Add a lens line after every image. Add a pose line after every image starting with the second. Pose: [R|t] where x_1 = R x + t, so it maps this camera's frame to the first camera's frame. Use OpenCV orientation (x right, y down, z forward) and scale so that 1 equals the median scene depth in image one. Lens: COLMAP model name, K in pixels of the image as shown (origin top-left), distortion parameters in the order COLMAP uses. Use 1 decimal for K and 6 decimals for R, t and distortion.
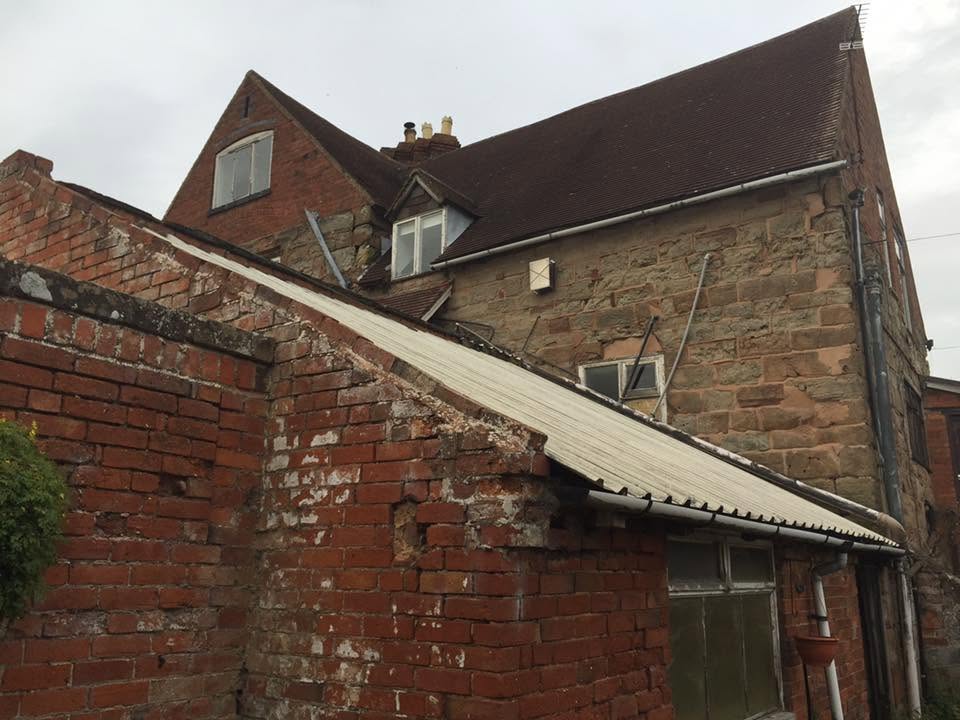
lens RADIAL K [[835.1, 0, 480.0], [0, 835.1, 360.0], [0, 0, 1]] dist [0.039500, -0.015069]
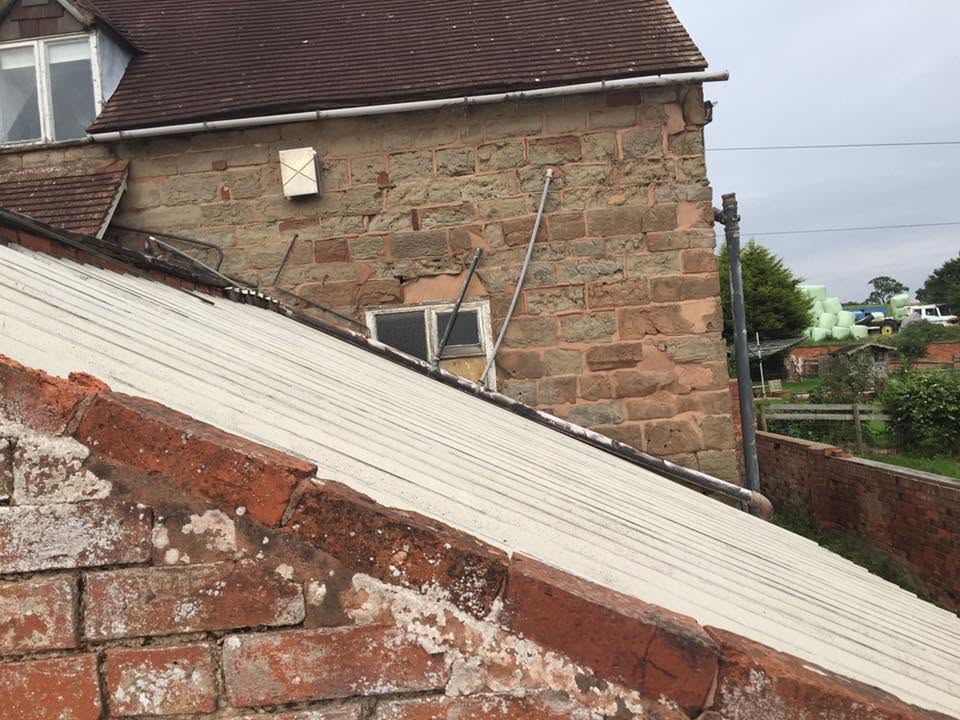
lens RADIAL K [[835.1, 0, 480.0], [0, 835.1, 360.0], [0, 0, 1]] dist [0.039500, -0.015069]
pose [[0.824393, -0.078119, 0.560601, -0.221513], [-0.039780, 0.979985, 0.195059, -0.103208], [-0.564618, -0.183106, 0.804785, 0.394125]]
